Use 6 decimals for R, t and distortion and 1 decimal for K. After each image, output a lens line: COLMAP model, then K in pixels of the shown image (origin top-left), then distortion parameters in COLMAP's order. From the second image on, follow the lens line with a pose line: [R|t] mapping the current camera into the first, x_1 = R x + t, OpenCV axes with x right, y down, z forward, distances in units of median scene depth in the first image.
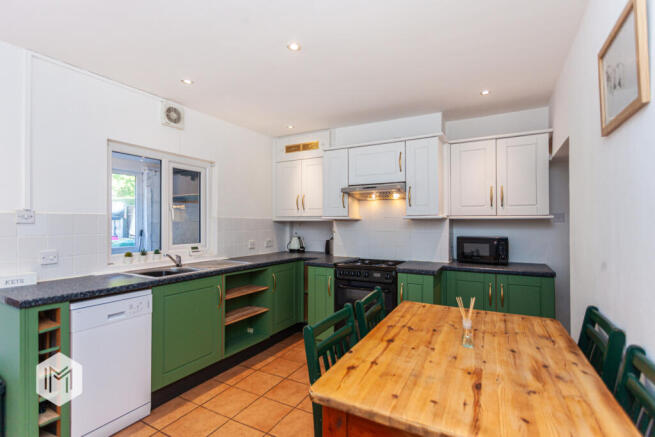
lens RADIAL K [[307.8, 0, 326.6], [0, 307.8, 219.9], [0, 0, 1]] dist [0.013286, 0.001040]
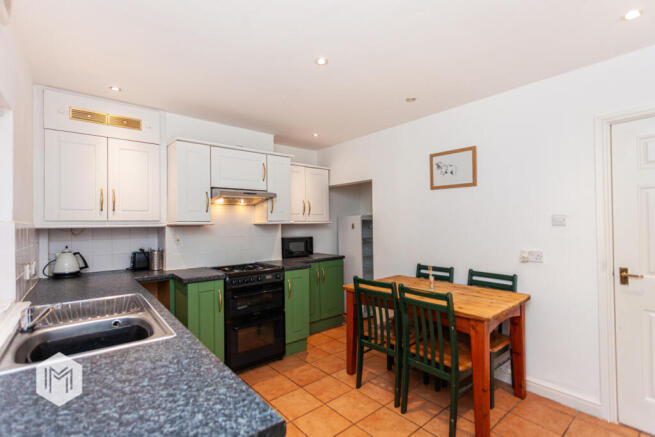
lens RADIAL K [[307.8, 0, 327.1], [0, 307.8, 218.9], [0, 0, 1]] dist [0.013286, 0.001040]
pose [[0.369533, 0.013582, 0.929118, -0.674427], [0.005718, 0.999841, -0.016890, -0.001491], [-0.929200, 0.011555, 0.369397, 0.371178]]
